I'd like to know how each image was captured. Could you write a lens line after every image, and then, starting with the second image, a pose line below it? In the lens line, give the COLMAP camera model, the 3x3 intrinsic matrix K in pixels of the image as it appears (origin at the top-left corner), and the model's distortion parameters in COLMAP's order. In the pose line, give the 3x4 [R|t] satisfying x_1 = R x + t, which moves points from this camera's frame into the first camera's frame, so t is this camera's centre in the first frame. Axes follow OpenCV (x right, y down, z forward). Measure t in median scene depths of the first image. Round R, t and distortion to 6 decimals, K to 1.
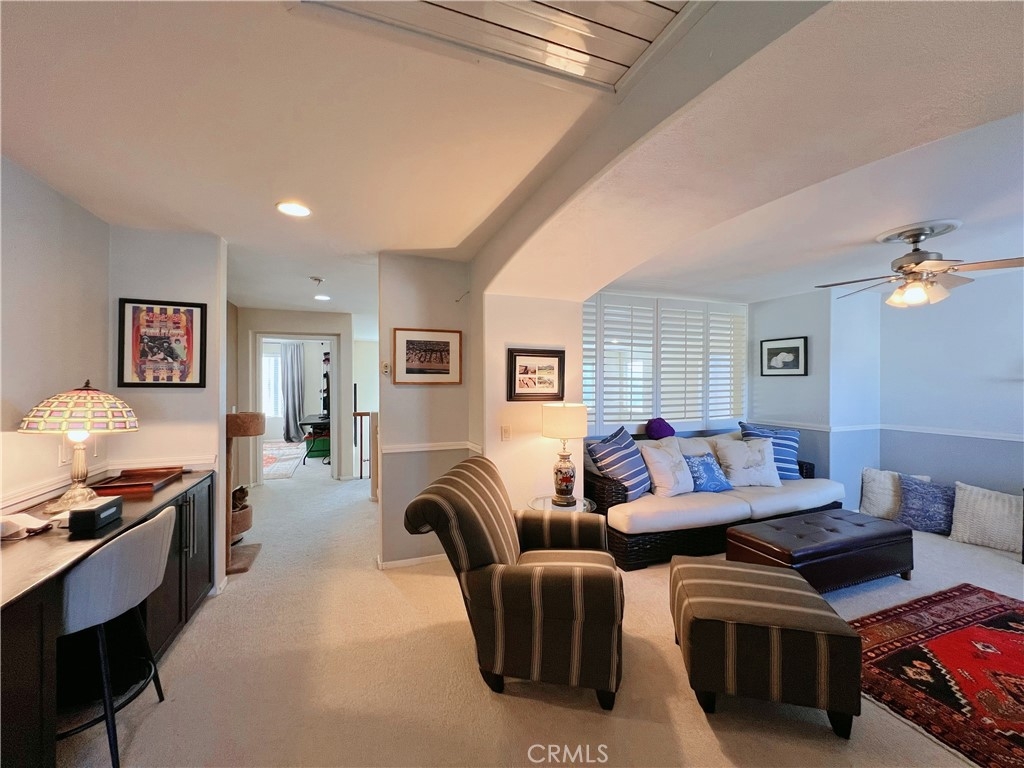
lens RADIAL K [[410.2, 0, 513.1], [0, 410.2, 380.0], [0, 0, 1]] dist [0.002199, 0.000185]
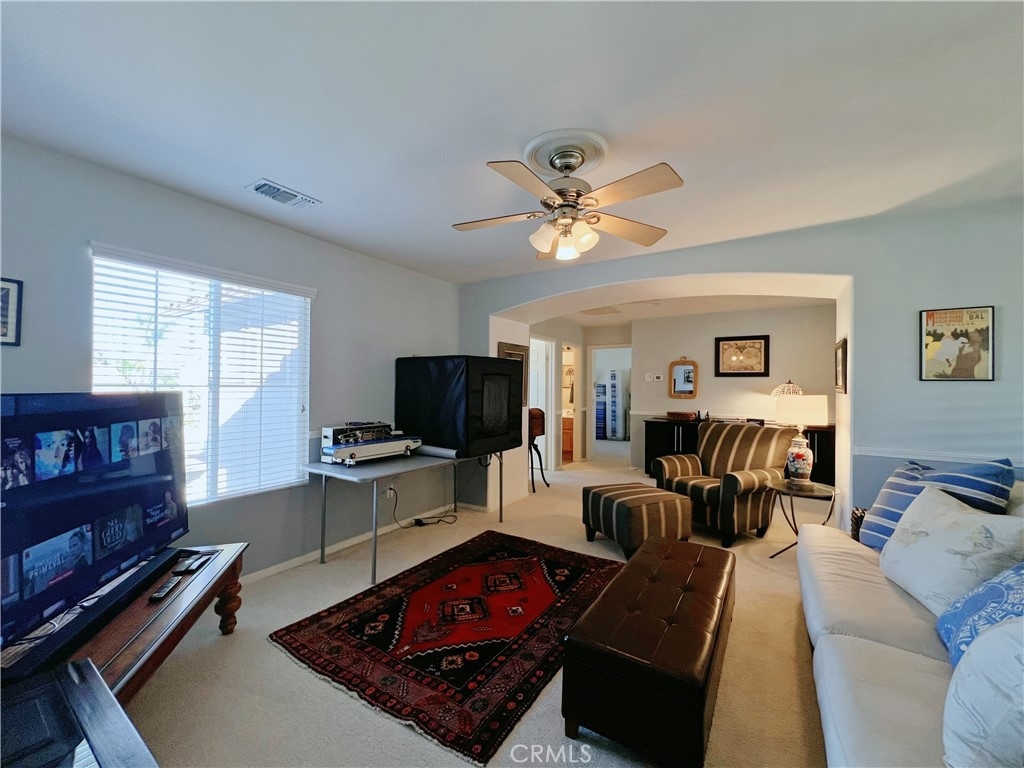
lens RADIAL K [[412.4, 0, 511.3], [0, 412.4, 383.9], [0, 0, 1]] dist [0.000443, 0.000124]
pose [[-0.804581, -0.016122, -0.593624, 1.704307], [-0.013793, 0.999869, -0.008461, 0.062955], [0.593683, 0.001381, -0.804698, 1.754793]]
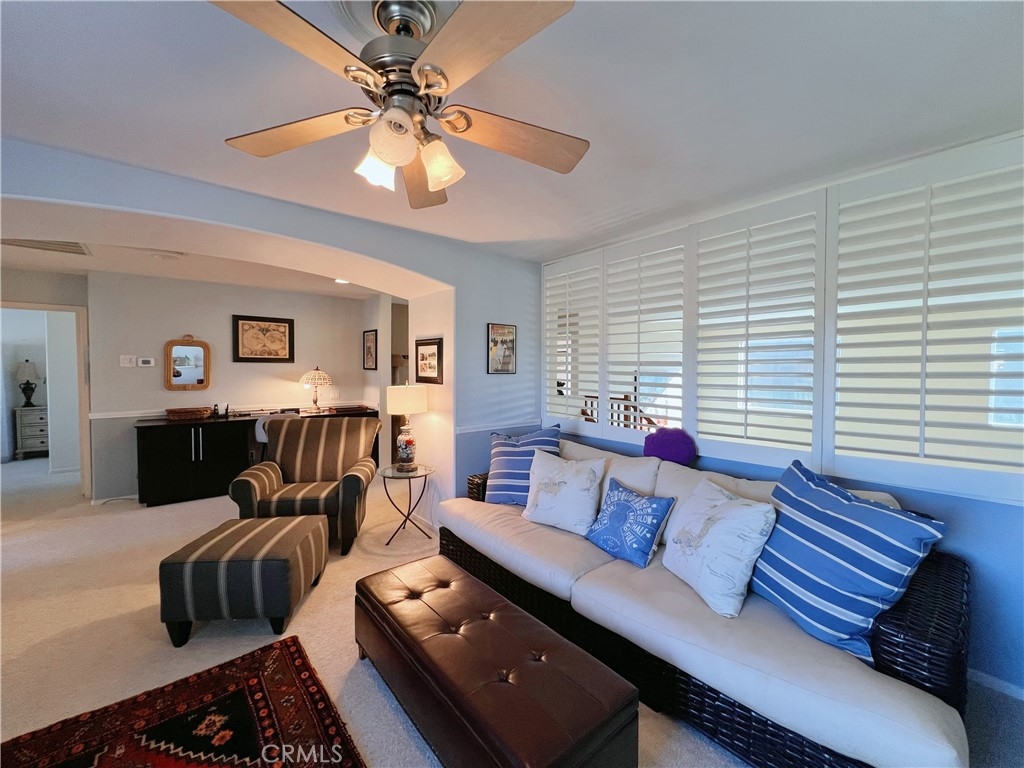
lens RADIAL K [[410.2, 0, 506.7], [0, 410.2, 381.5], [0, 0, 1]] dist [0.002199, 0.000185]
pose [[0.320011, 0.027241, -0.947022, 1.635533], [-0.003183, 0.999612, 0.027679, 0.017405], [0.947409, -0.005843, 0.319973, 1.108151]]
